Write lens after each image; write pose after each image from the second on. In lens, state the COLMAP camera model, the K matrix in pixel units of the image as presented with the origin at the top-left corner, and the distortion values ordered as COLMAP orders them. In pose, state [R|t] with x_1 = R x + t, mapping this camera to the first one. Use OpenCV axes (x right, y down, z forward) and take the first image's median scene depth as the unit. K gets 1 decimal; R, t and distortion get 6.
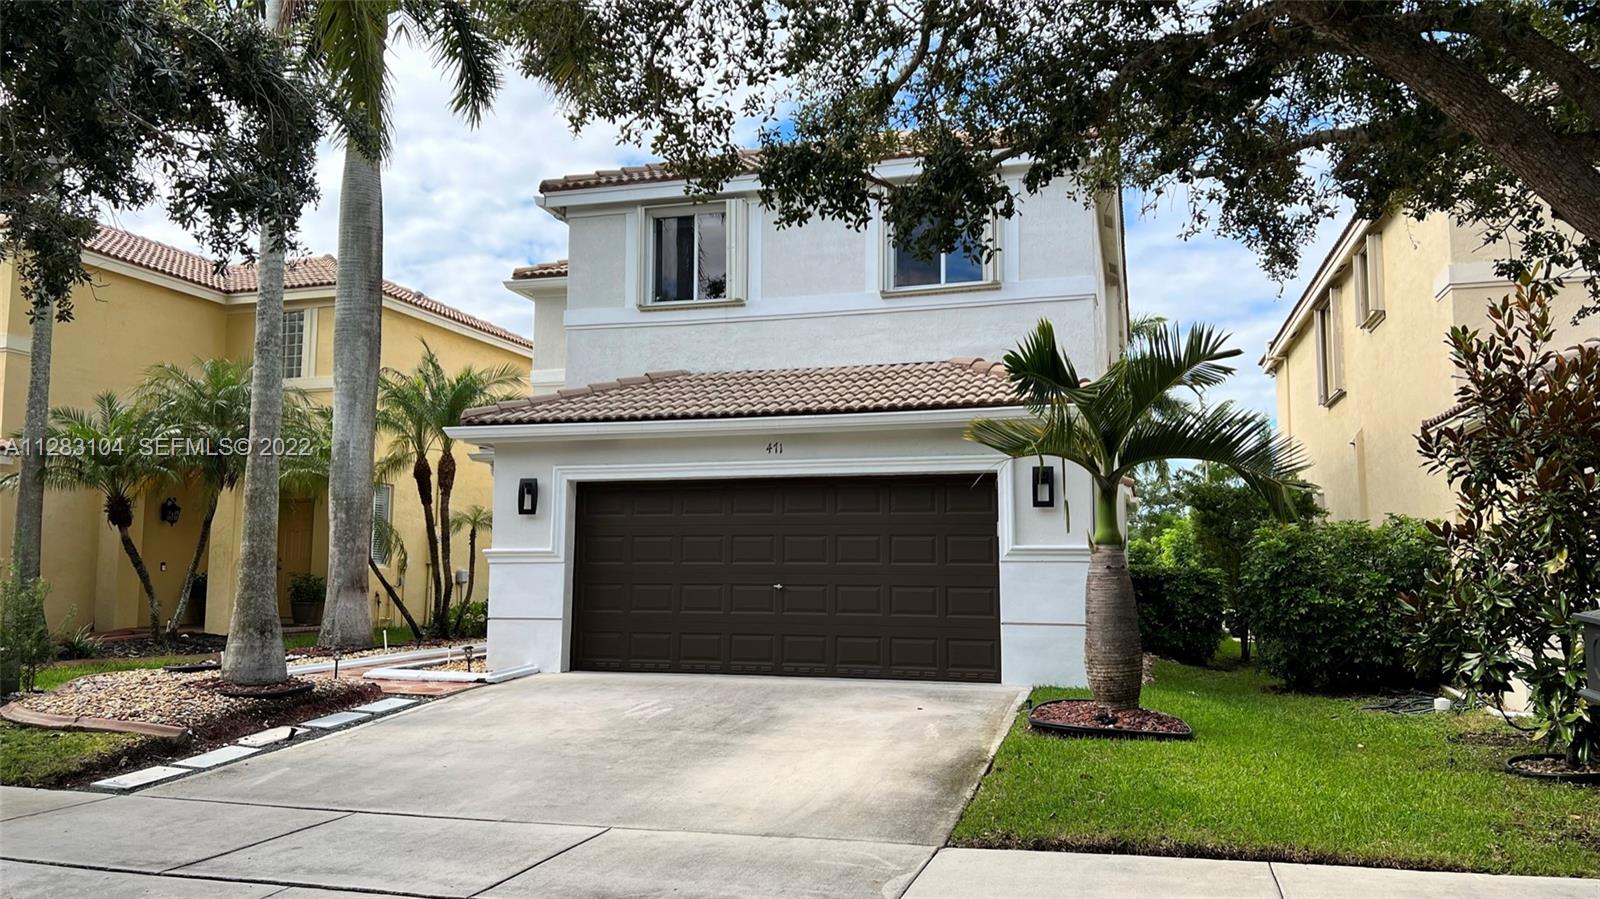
lens RADIAL K [[1202.3, 0, 800.0], [0, 1202.3, 449.5], [0, 0, 1]] dist [0.021608, -0.002319]
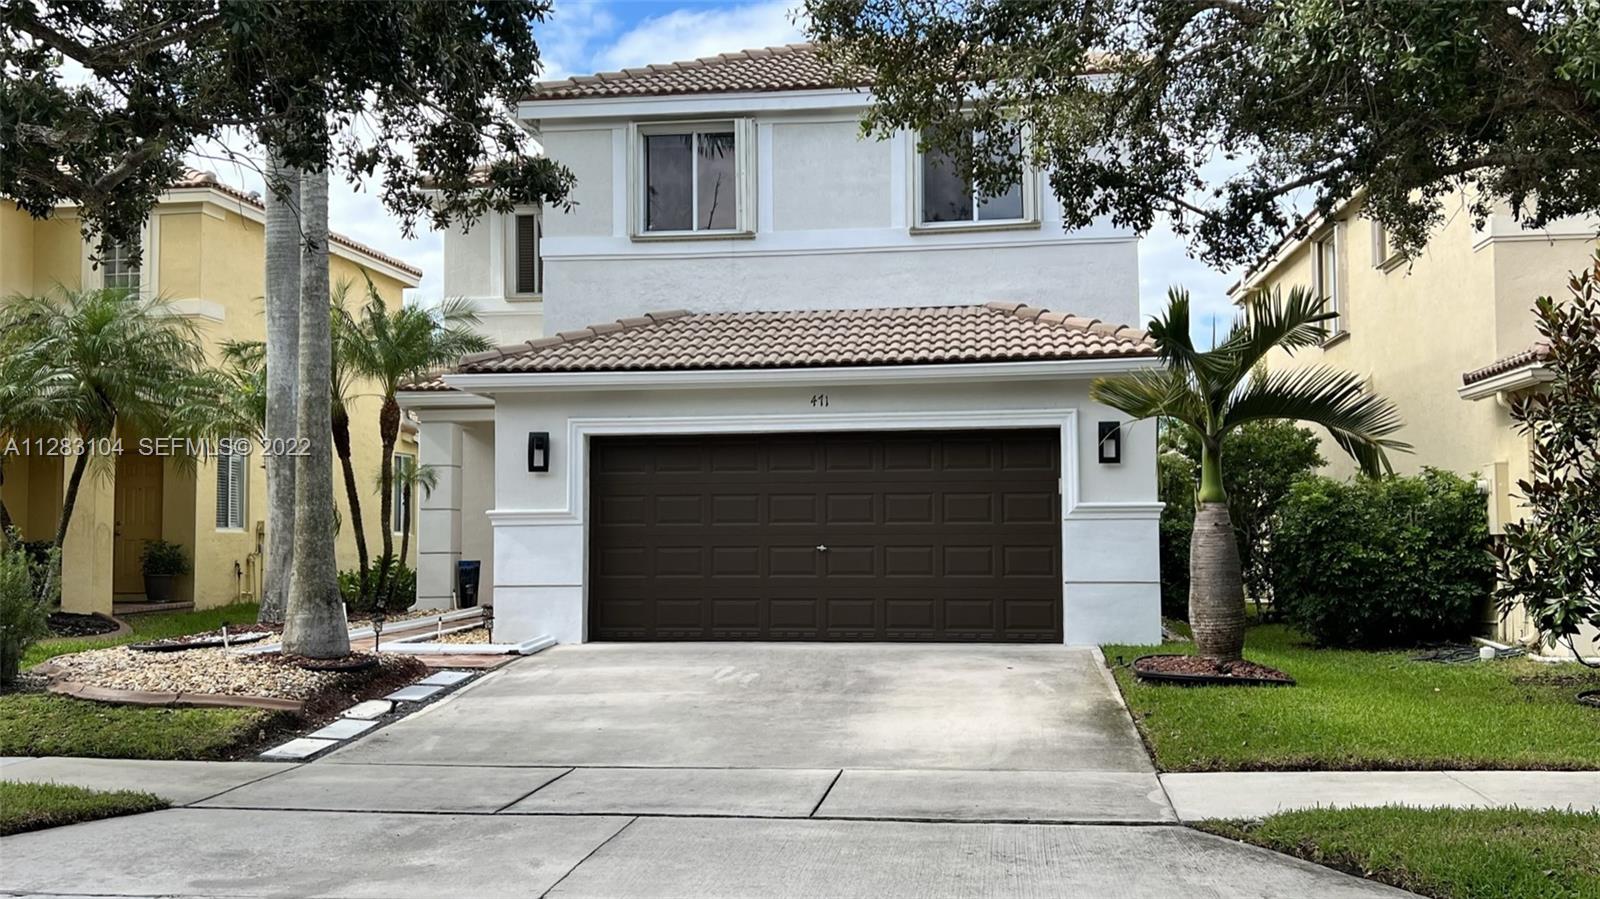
lens RADIAL K [[1550.0, 0, 800.0], [0, 1550.0, 449.5], [0, 0, 1]] dist [0.037247, -0.028260]
pose [[0.988520, -0.002646, 0.151067, -0.223756], [-0.004778, 0.998799, 0.048758, -0.022065], [-0.151015, -0.048920, 0.987320, -0.193256]]
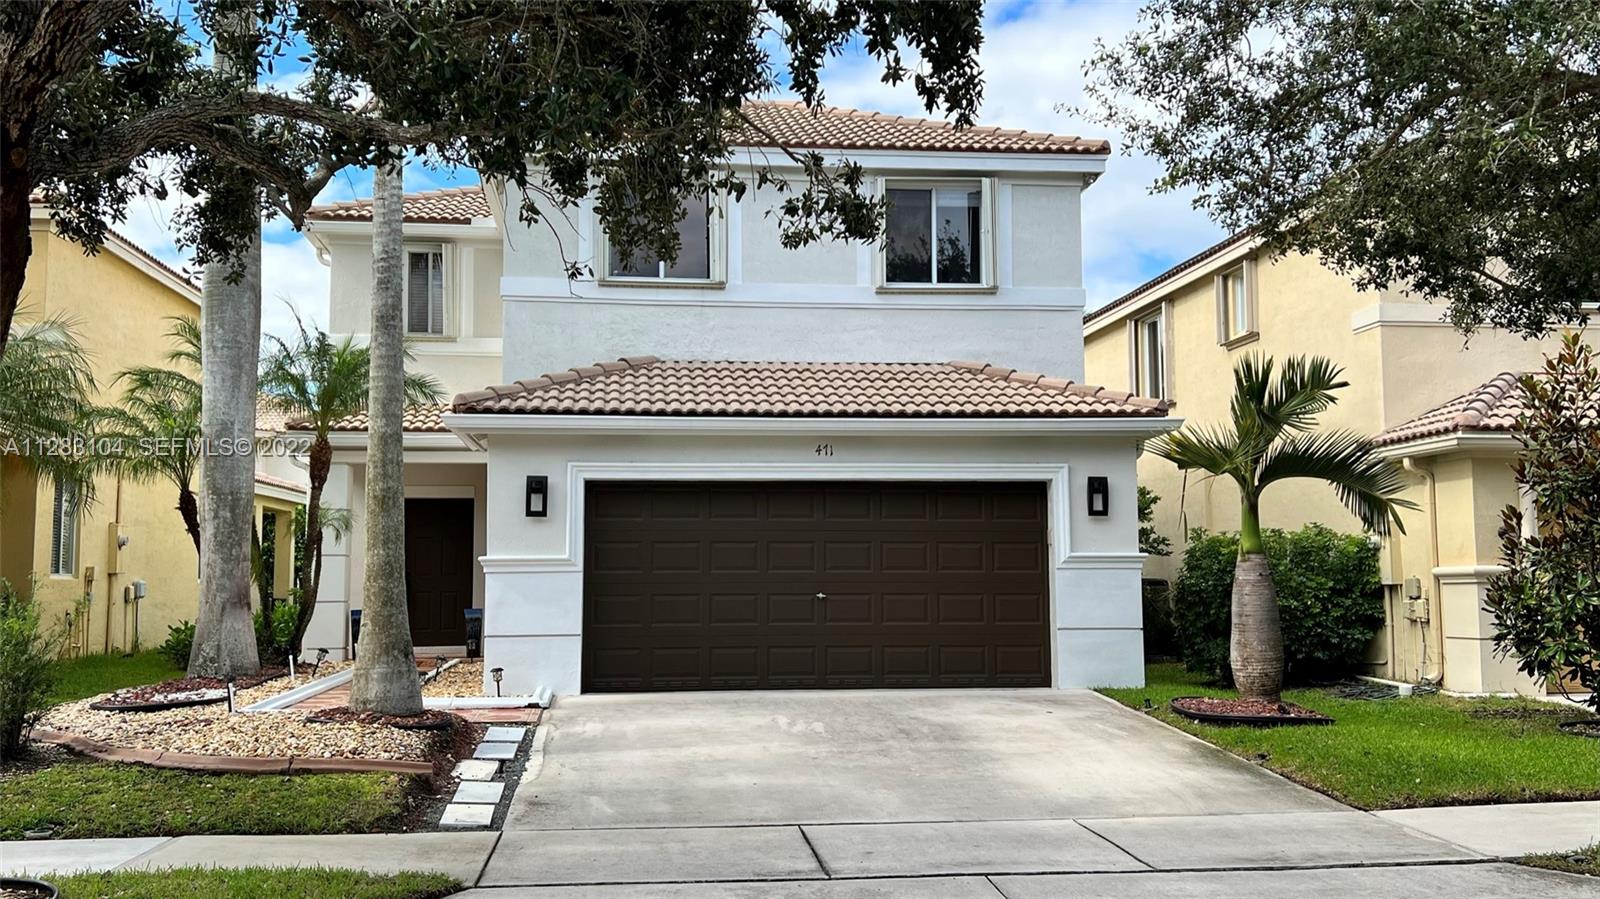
lens RADIAL K [[1468.8, 0, 800.0], [0, 1468.8, 449.5], [0, 0, 1]] dist [0.030835, -0.019908]
pose [[0.920785, 0.026747, 0.389151, -0.501736], [-0.032698, 0.999428, 0.008675, -0.011317], [-0.388697, -0.020712, 0.921133, -0.062269]]
